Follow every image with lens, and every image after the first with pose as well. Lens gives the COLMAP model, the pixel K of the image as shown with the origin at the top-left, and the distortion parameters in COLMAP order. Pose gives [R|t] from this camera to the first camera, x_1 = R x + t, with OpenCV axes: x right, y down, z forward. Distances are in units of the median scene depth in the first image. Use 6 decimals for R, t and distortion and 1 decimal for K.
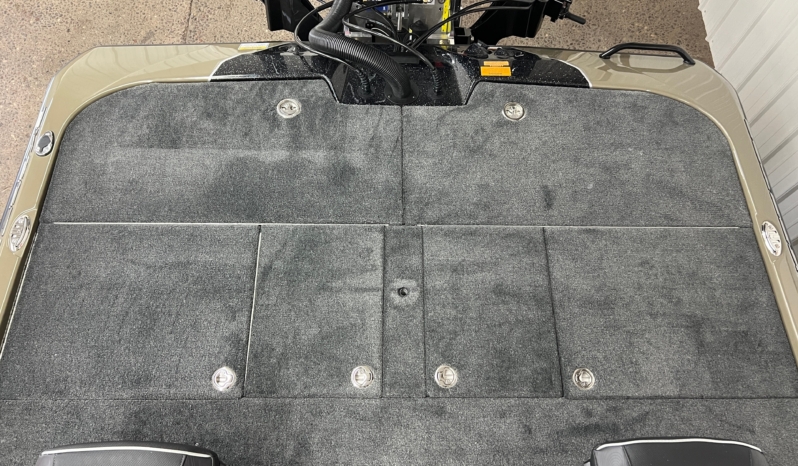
lens RADIAL K [[624.2, 0, 401.2], [0, 624.2, 234.6], [0, 0, 1]] dist [0.060332, -0.062109]
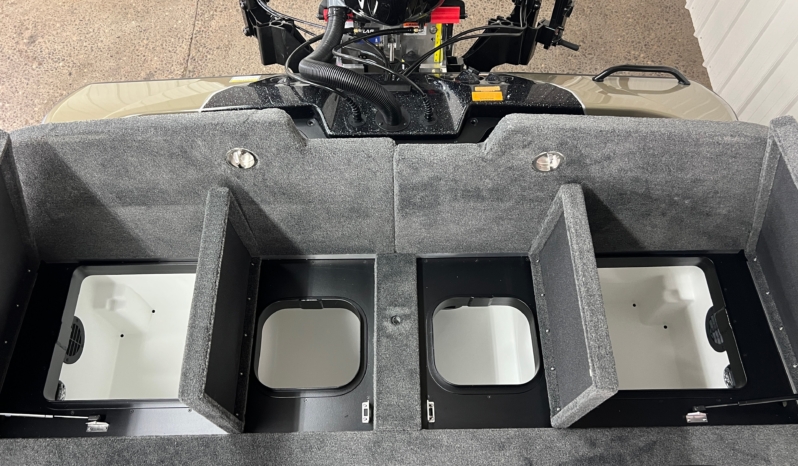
lens RADIAL K [[624.2, 0, 396.7], [0, 624.2, 236.0], [0, 0, 1]] dist [0.060332, -0.062109]
pose [[0.999533, -0.022907, -0.020209, 0.019239], [0.021654, 0.997953, -0.060177, 0.014425], [0.021546, 0.059711, 0.997983, 0.018039]]
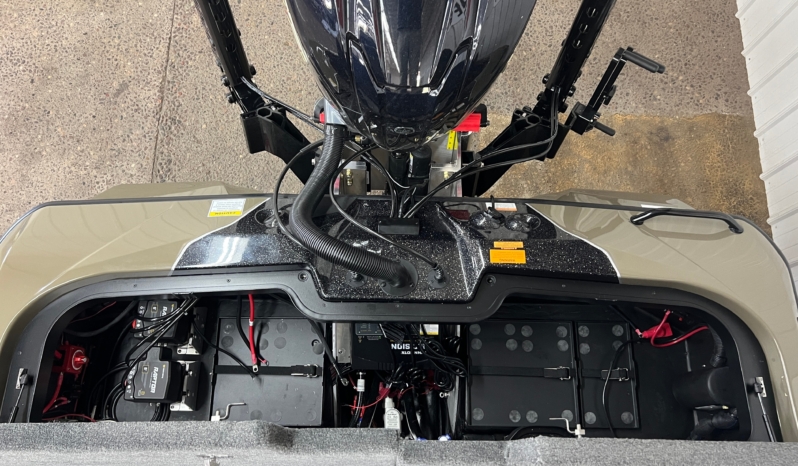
lens RADIAL K [[624.2, 0, 399.2], [0, 624.2, 229.9], [0, 0, 1]] dist [0.060332, -0.062109]
pose [[0.999784, 0.016302, -0.012909, 0.011314], [-0.014478, 0.991336, 0.130553, -0.345863], [0.014926, -0.130338, 0.991357, 0.134833]]
